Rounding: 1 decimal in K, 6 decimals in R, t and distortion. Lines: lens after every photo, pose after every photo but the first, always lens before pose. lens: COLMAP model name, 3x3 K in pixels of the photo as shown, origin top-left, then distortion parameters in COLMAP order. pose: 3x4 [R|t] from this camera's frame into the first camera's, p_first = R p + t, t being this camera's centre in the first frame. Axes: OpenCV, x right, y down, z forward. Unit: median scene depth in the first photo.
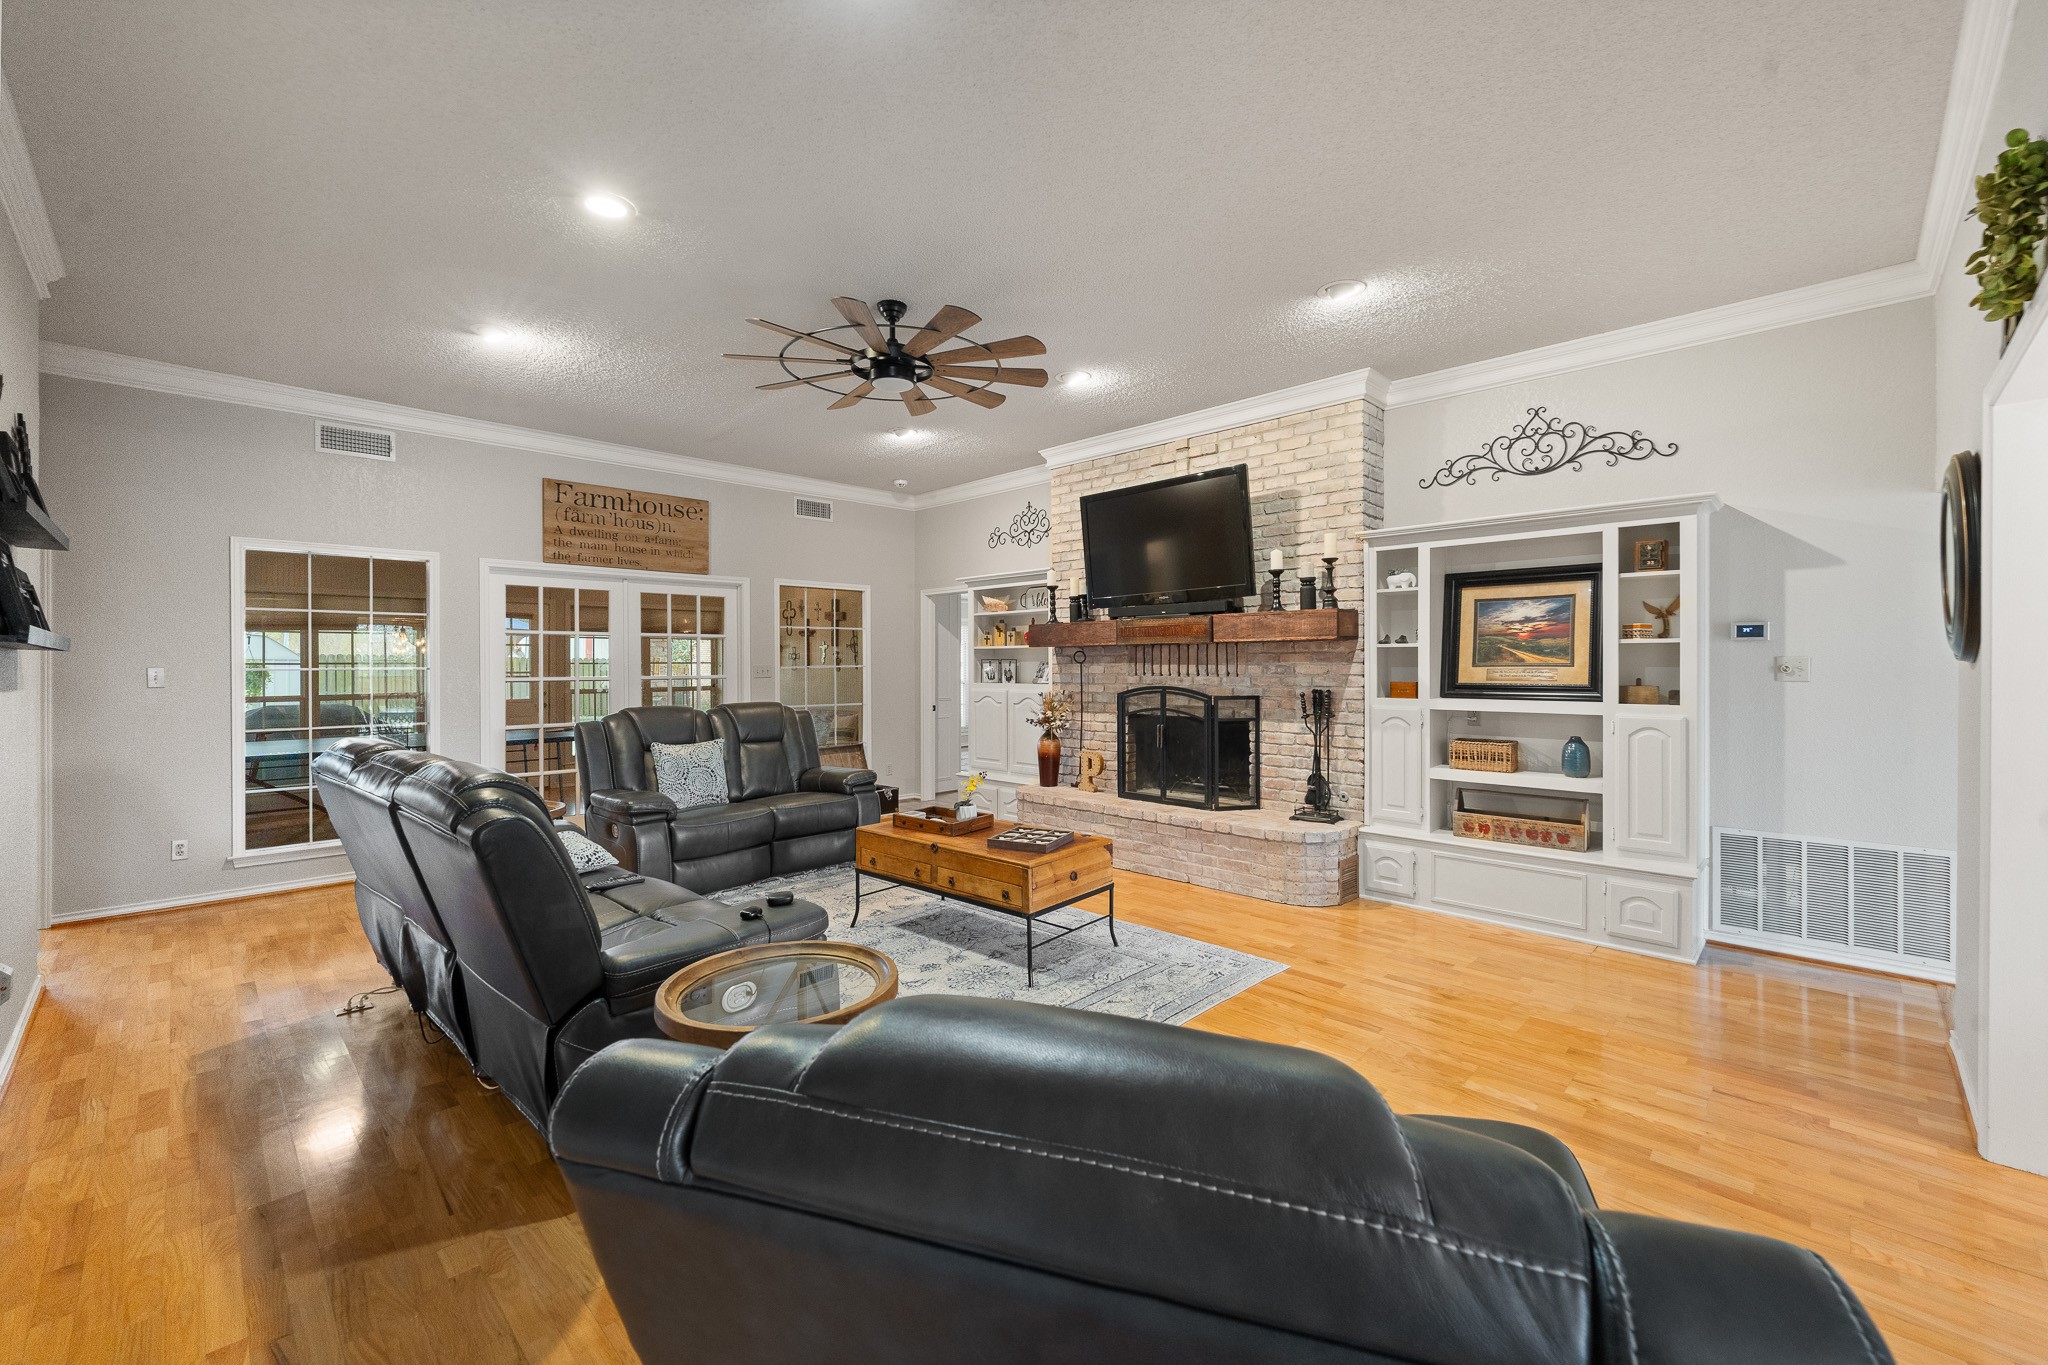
lens RADIAL K [[836.6, 0, 1026.5], [0, 836.6, 675.5], [0, 0, 1]] dist [-0.001081, 0.000380]
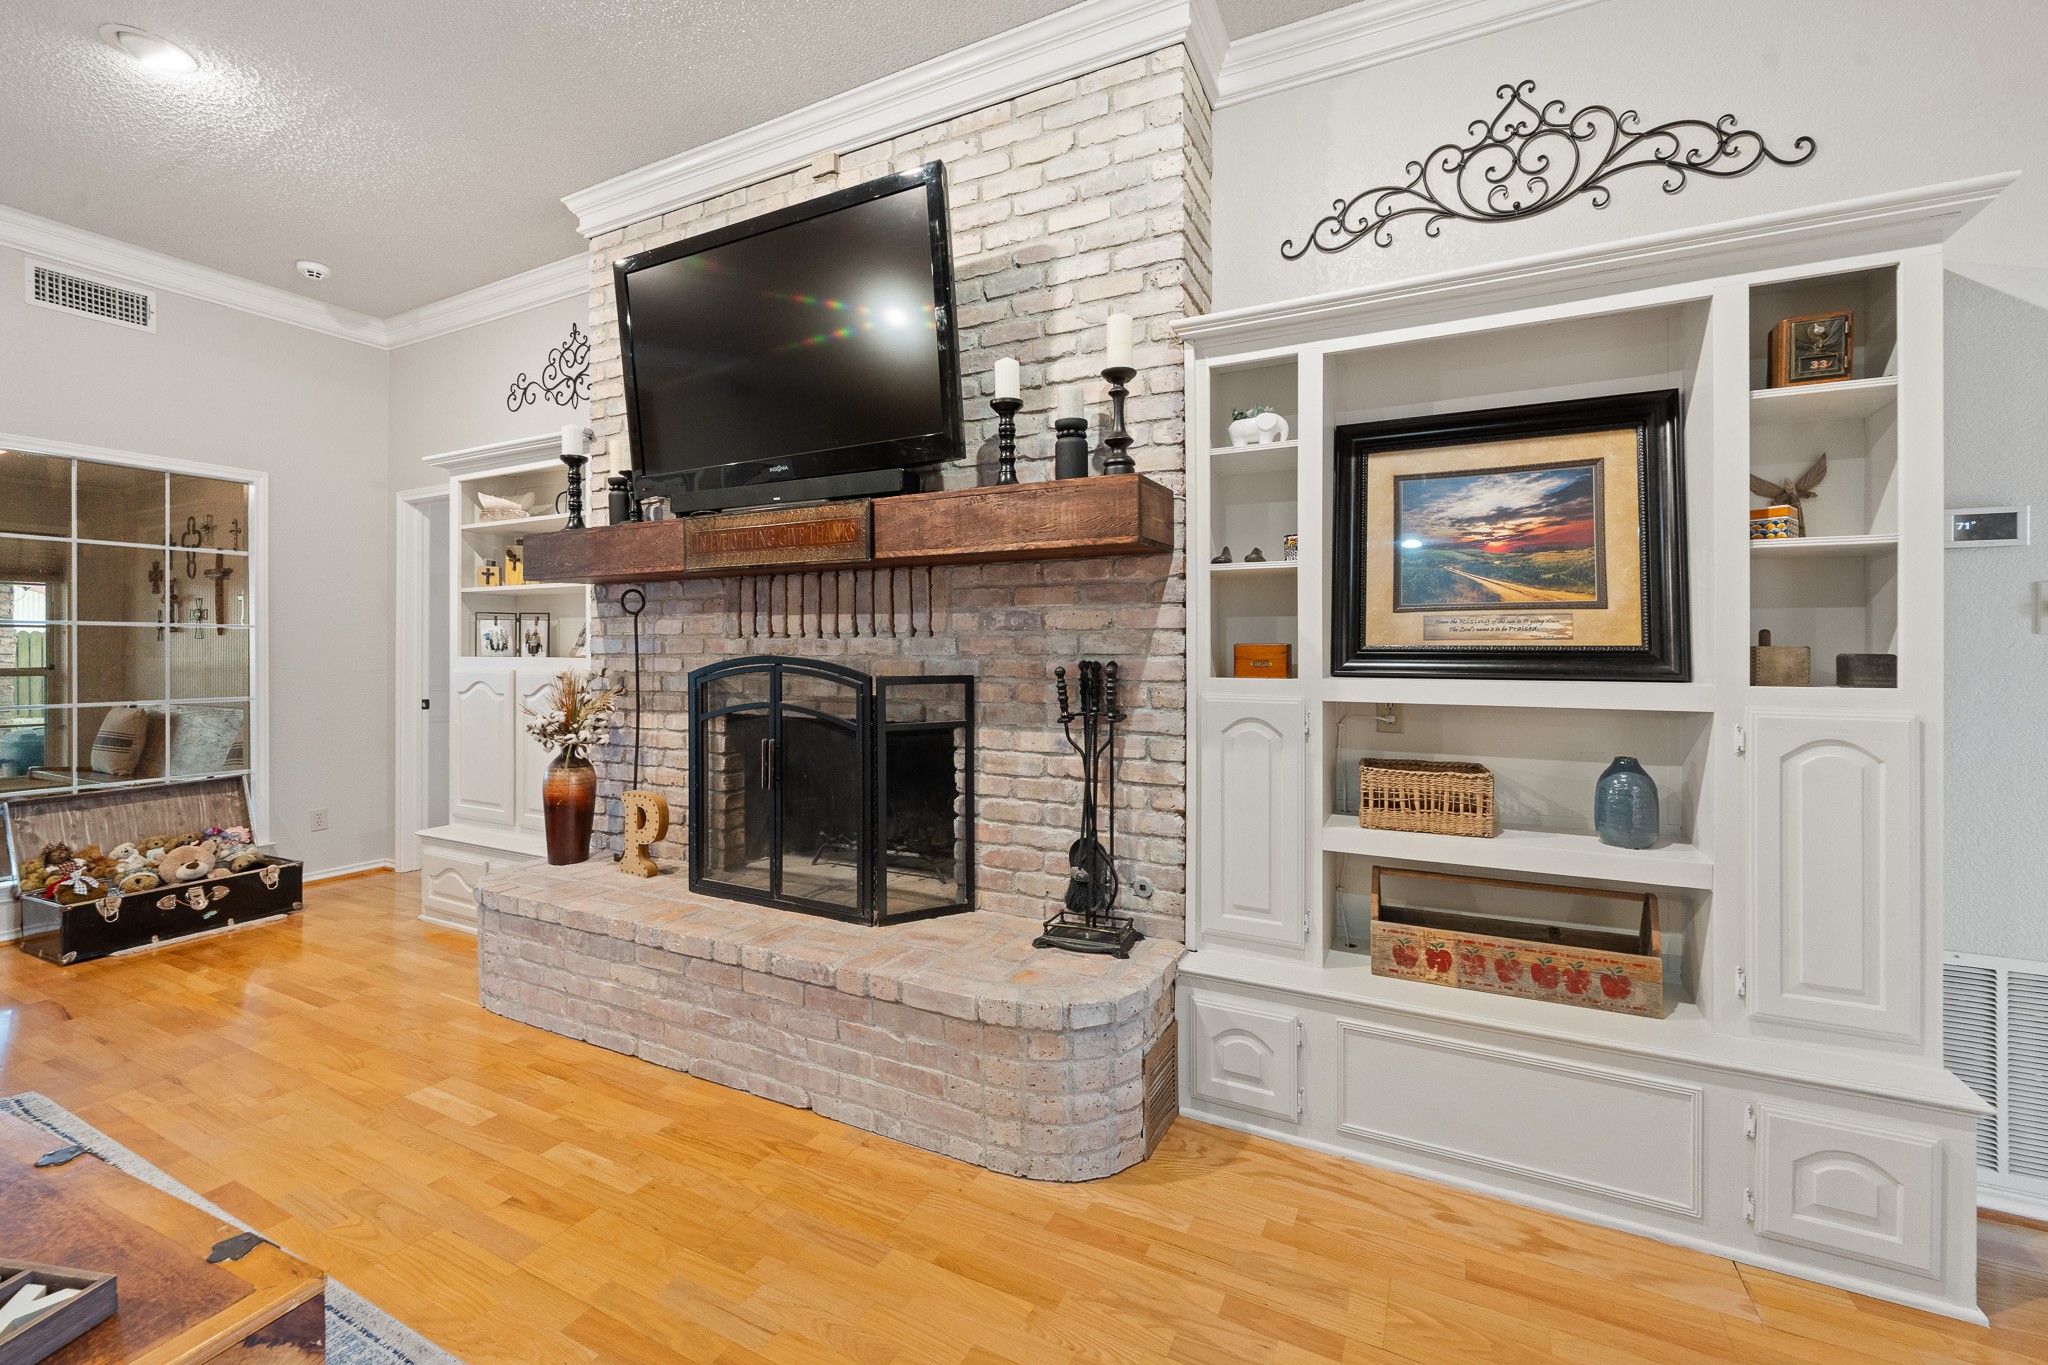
lens RADIAL K [[836.6, 0, 1029.5], [0, 836.6, 668.2], [0, 0, 1]] dist [-0.001081, 0.000380]
pose [[0.953708, -0.000651, 0.300733, 0.179863], [-0.001245, 0.999981, 0.006114, 0.018634], [-0.300731, -0.006206, 0.953689, 0.581089]]
